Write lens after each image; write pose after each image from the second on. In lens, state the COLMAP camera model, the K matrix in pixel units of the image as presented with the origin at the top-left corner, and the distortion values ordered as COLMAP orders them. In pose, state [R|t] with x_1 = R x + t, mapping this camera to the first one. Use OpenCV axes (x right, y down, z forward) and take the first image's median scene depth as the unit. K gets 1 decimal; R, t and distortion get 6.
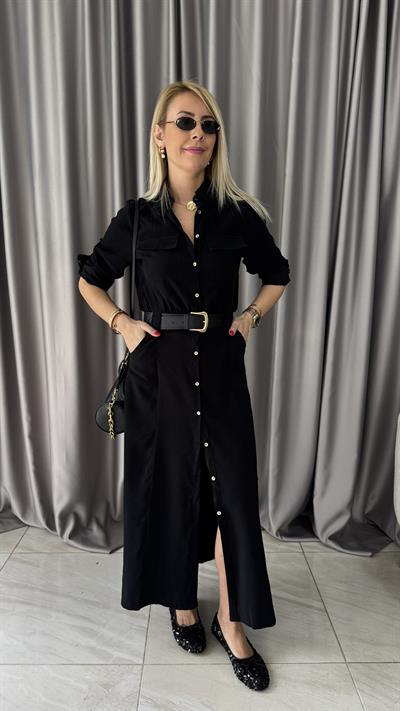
lens RADIAL K [[542.1, 0, 200.0], [0, 542.1, 355.5], [0, 0, 1]] dist [0.068935, -0.002011]
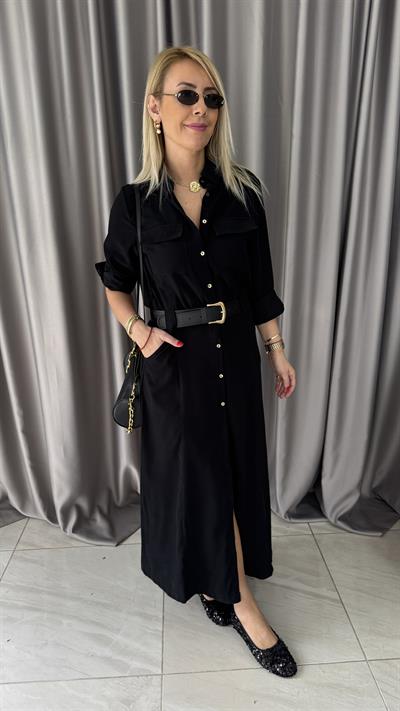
lens RADIAL K [[542.1, 0, 200.0], [0, 542.1, 355.5], [0, 0, 1]] dist [0.068935, -0.002011]
pose [[0.998689, -0.038891, 0.033276, -0.034970], [0.034112, 0.990426, 0.133765, -0.099260], [-0.038160, -0.132454, 0.990454, 0.076105]]
